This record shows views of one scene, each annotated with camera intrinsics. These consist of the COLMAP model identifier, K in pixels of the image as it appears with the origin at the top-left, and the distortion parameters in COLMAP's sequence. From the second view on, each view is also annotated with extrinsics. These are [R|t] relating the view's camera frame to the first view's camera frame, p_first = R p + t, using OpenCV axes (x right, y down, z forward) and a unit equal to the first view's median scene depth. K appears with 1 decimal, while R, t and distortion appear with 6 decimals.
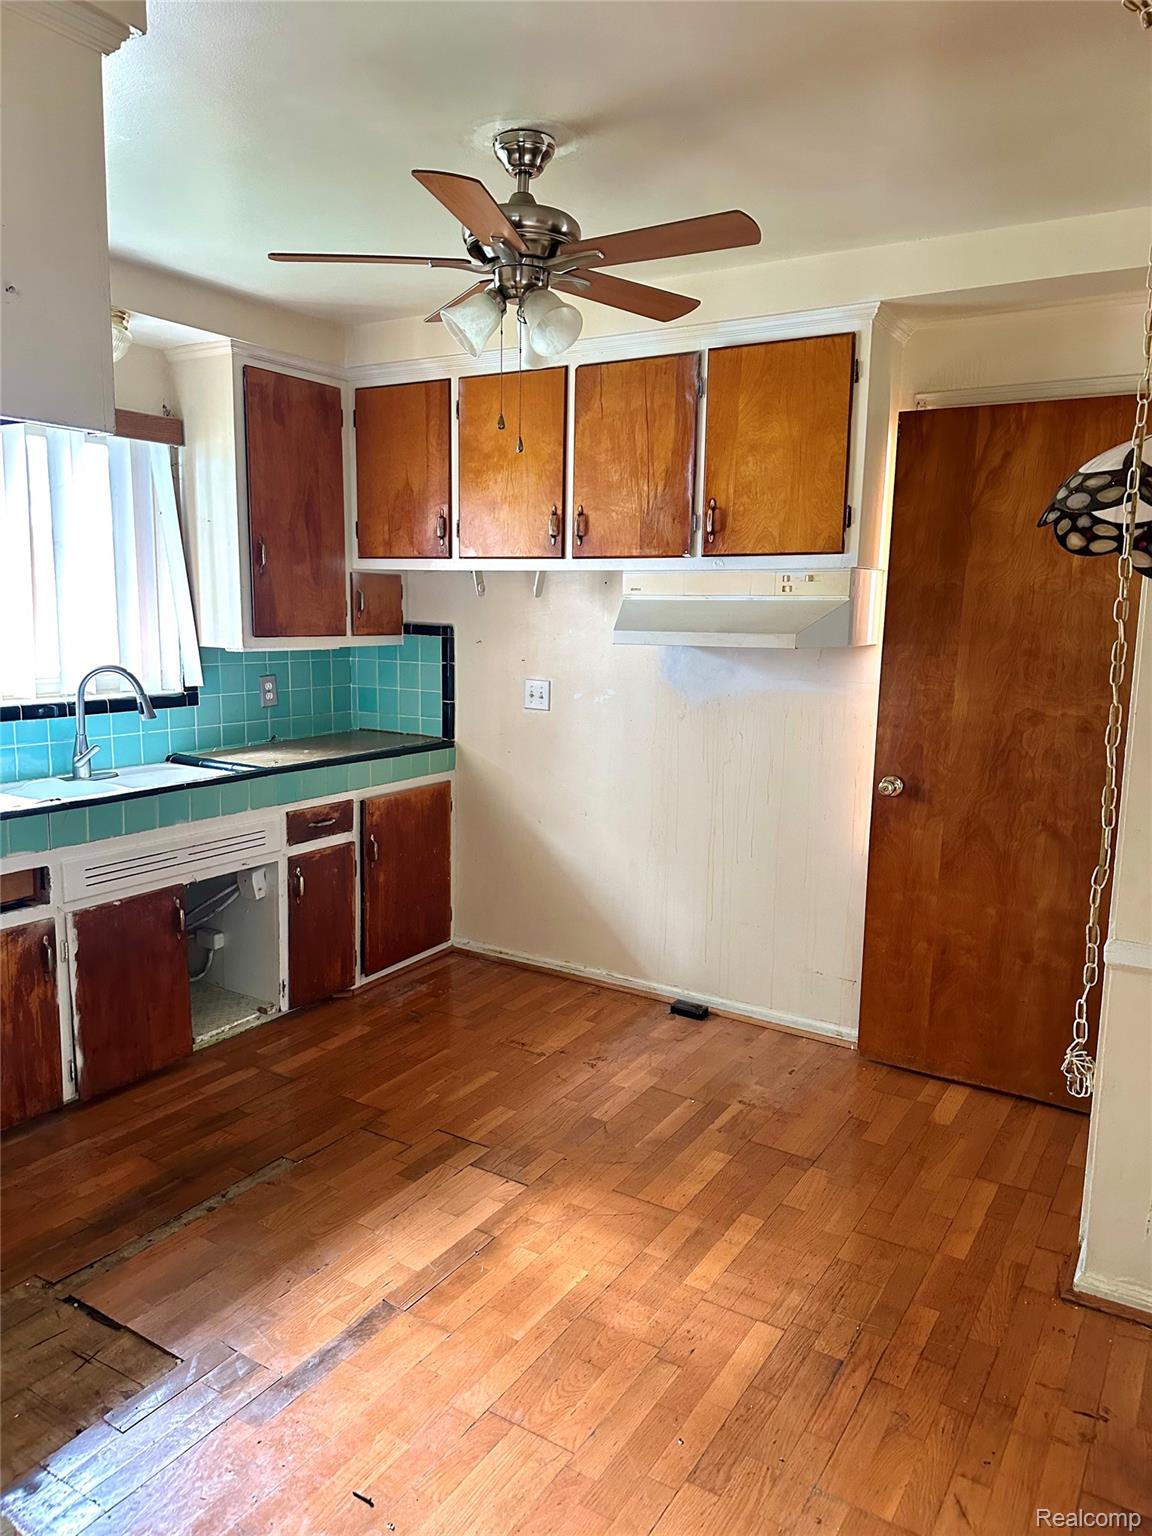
lens RADIAL K [[1082.3, 0, 576.0], [0, 1082.3, 768.0], [0, 0, 1]] dist [0.069793, -0.100153]
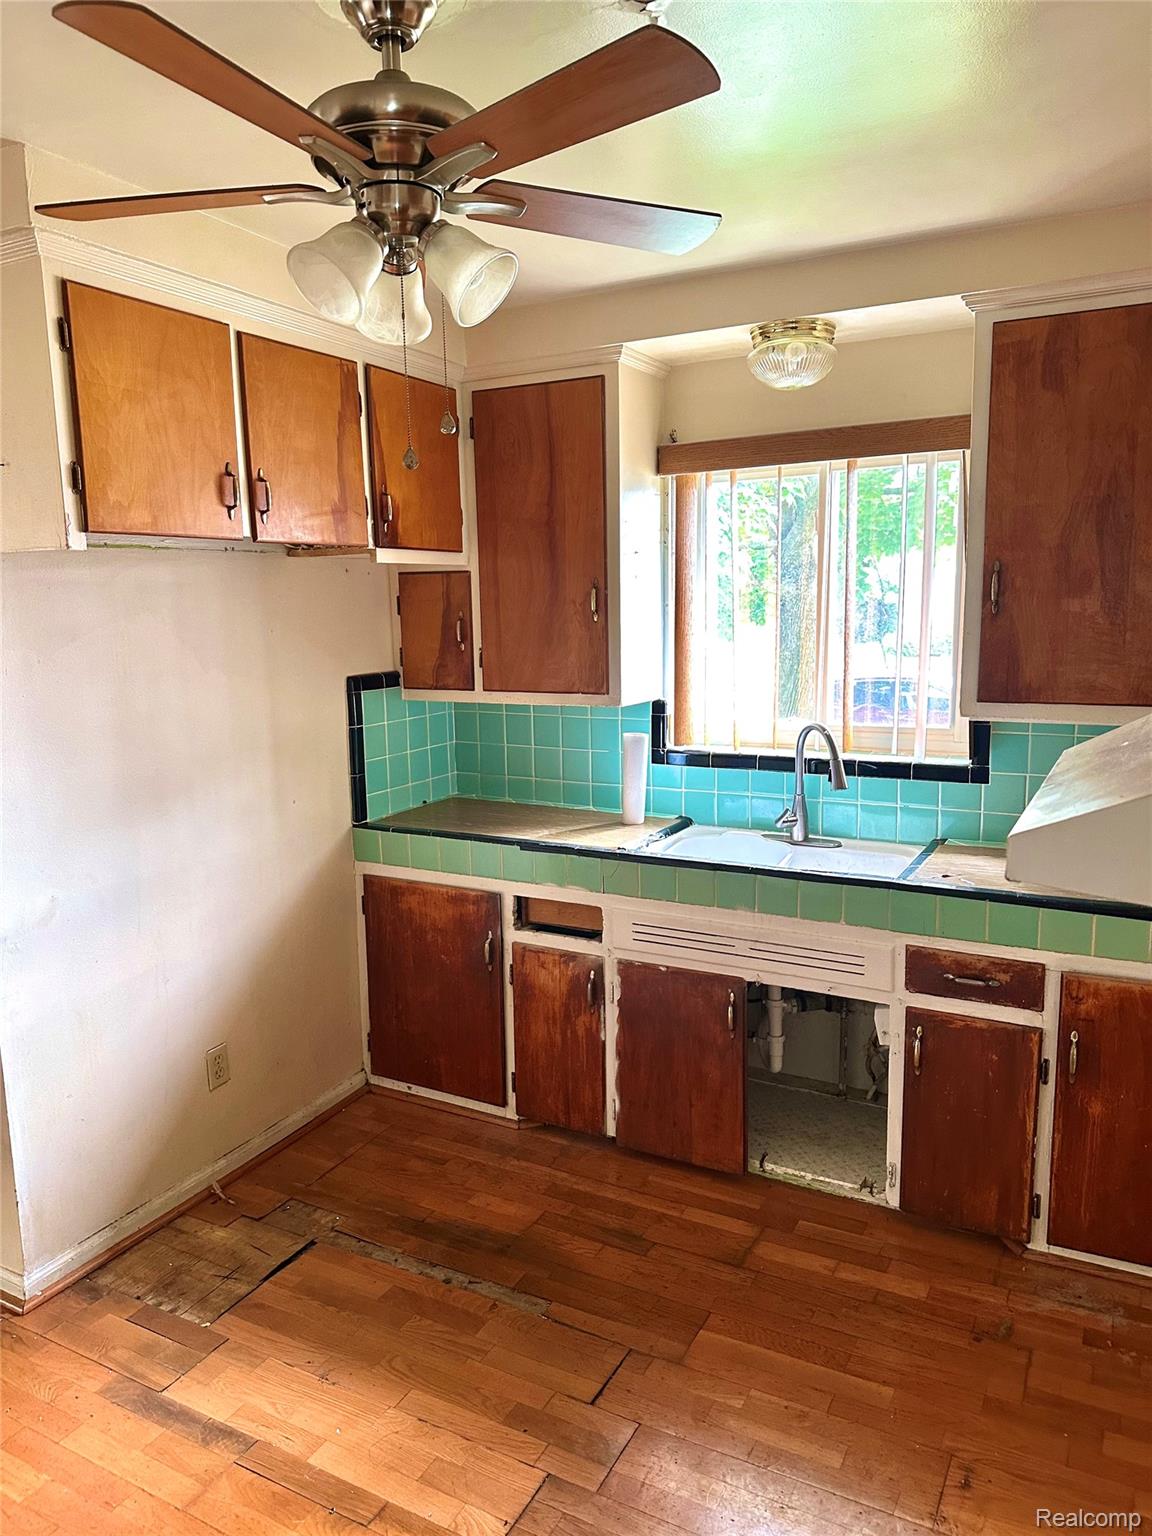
lens RADIAL K [[1082.3, 0, 576.0], [0, 1082.3, 768.0], [0, 0, 1]] dist [0.069793, -0.100153]
pose [[0.065987, 0.137745, -0.988267, 0.471159], [-0.138172, 0.982146, 0.127666, -0.153489], [0.988208, 0.128127, 0.083842, 0.791132]]
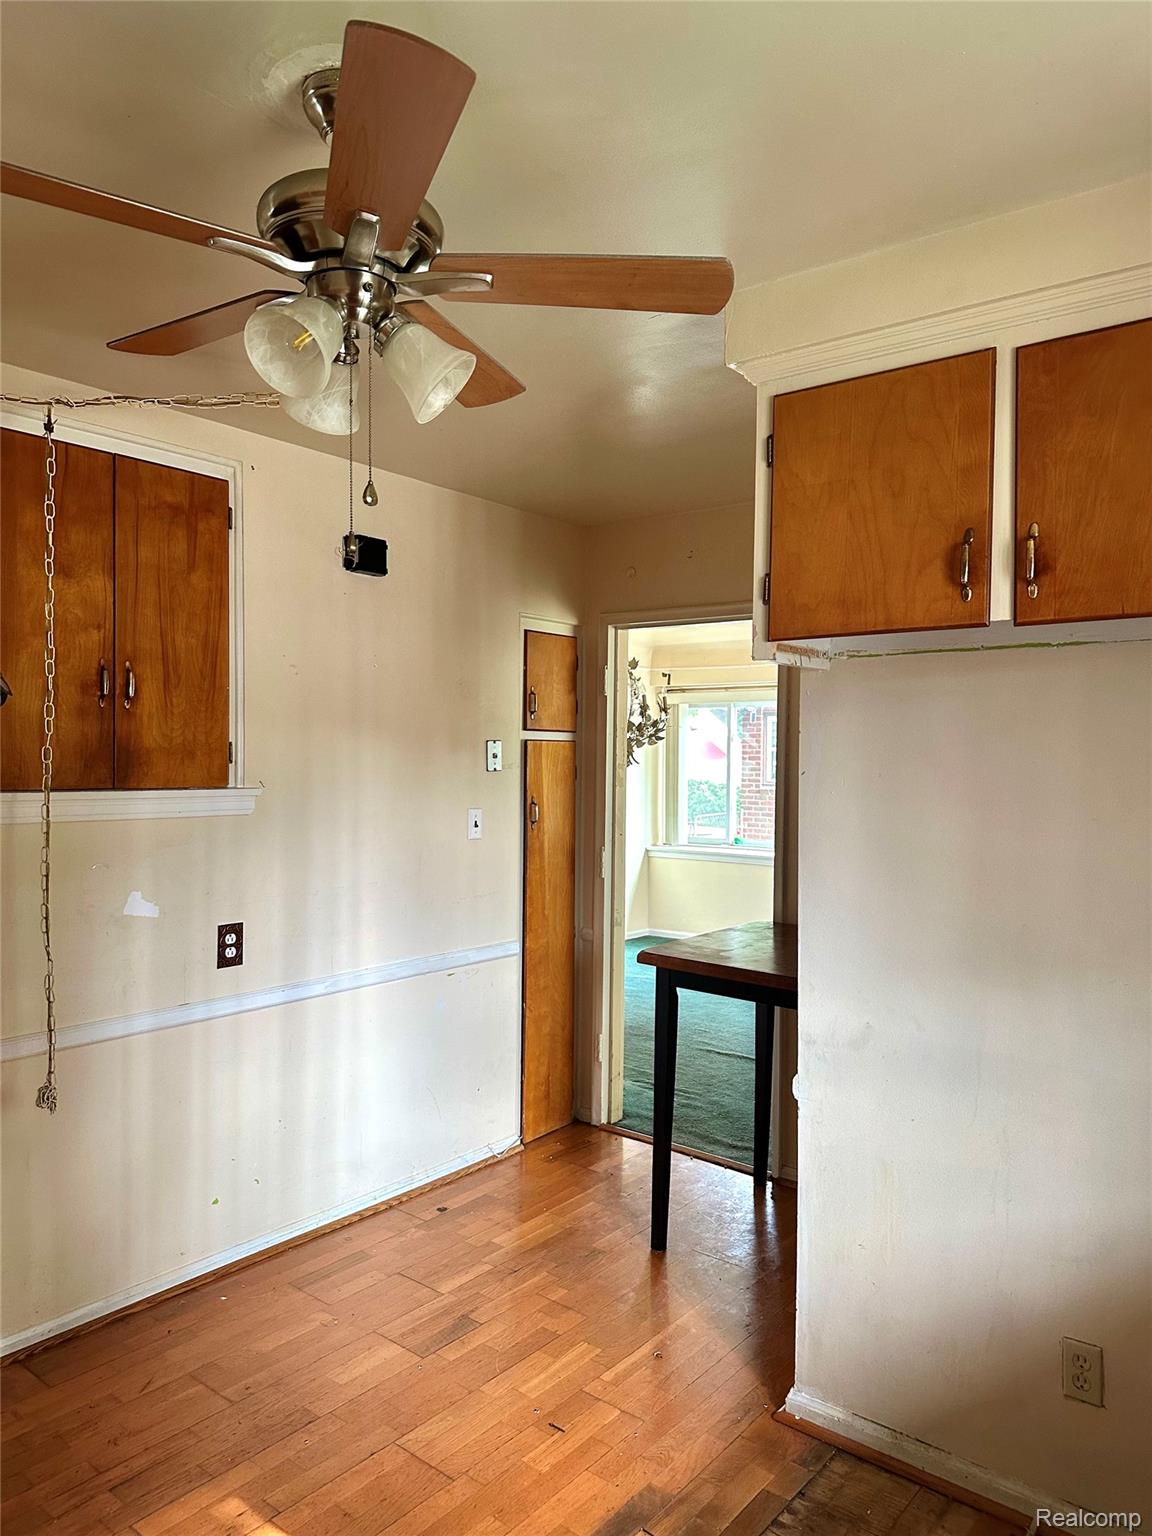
lens RADIAL K [[1080.1, 0, 576.0], [0, 1080.1, 768.0], [0, 0, 1]] dist [0.005632, 0.005512]
pose [[-0.992984, -0.024651, 0.115651, -0.195666], [-0.004436, 0.985106, 0.171891, -0.205224], [-0.118166, 0.170172, -0.978304, 1.202058]]
